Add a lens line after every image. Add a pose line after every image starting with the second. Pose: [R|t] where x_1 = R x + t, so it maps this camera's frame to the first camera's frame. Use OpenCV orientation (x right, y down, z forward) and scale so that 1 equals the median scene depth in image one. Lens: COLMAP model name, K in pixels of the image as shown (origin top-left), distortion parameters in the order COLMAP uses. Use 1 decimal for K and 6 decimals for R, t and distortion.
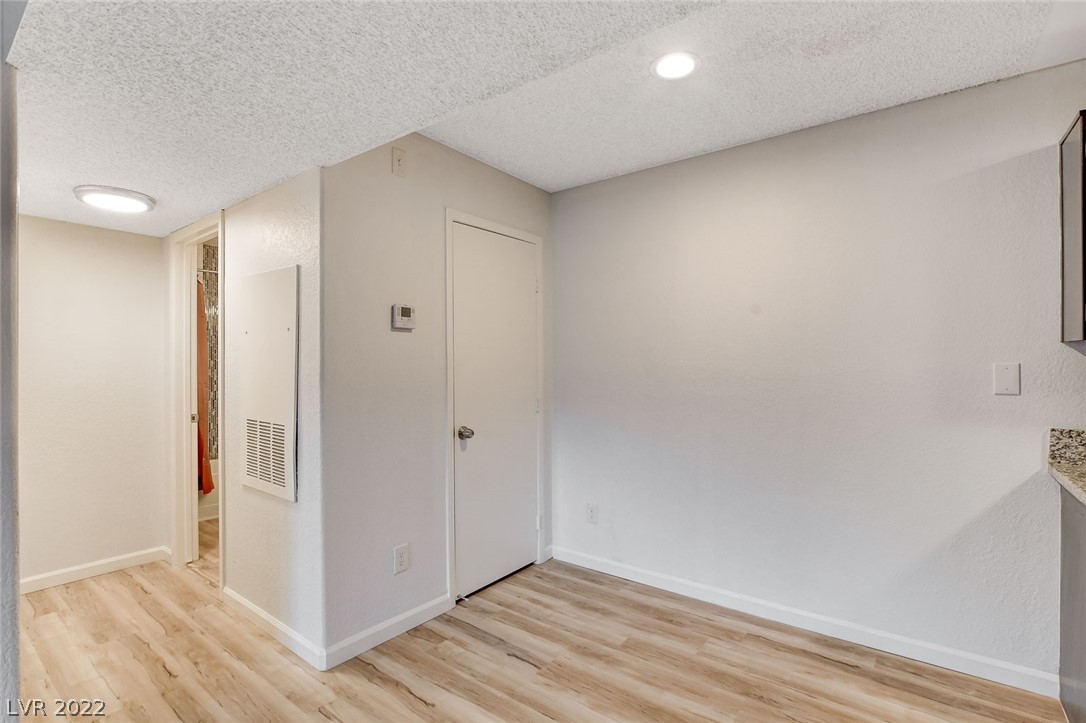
lens RADIAL K [[512.8, 0, 529.2], [0, 512.8, 363.4], [0, 0, 1]] dist [-0.013637, 0.002334]
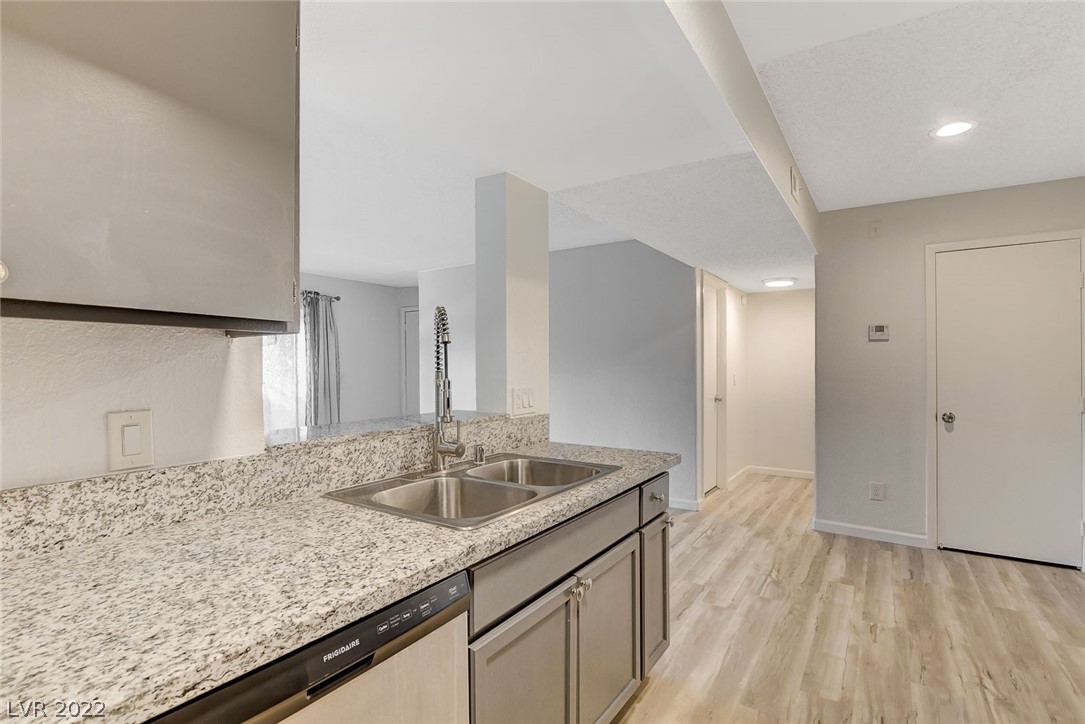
lens RADIAL K [[512.3, 0, 538.8], [0, 512.3, 370.9], [0, 0, 1]] dist [-0.013637, 0.002334]
pose [[0.066504, 0.009012, -0.997745, 1.210921], [0.004585, 0.999946, 0.009337, 0.004478], [0.997776, -0.005196, 0.066459, -0.102094]]
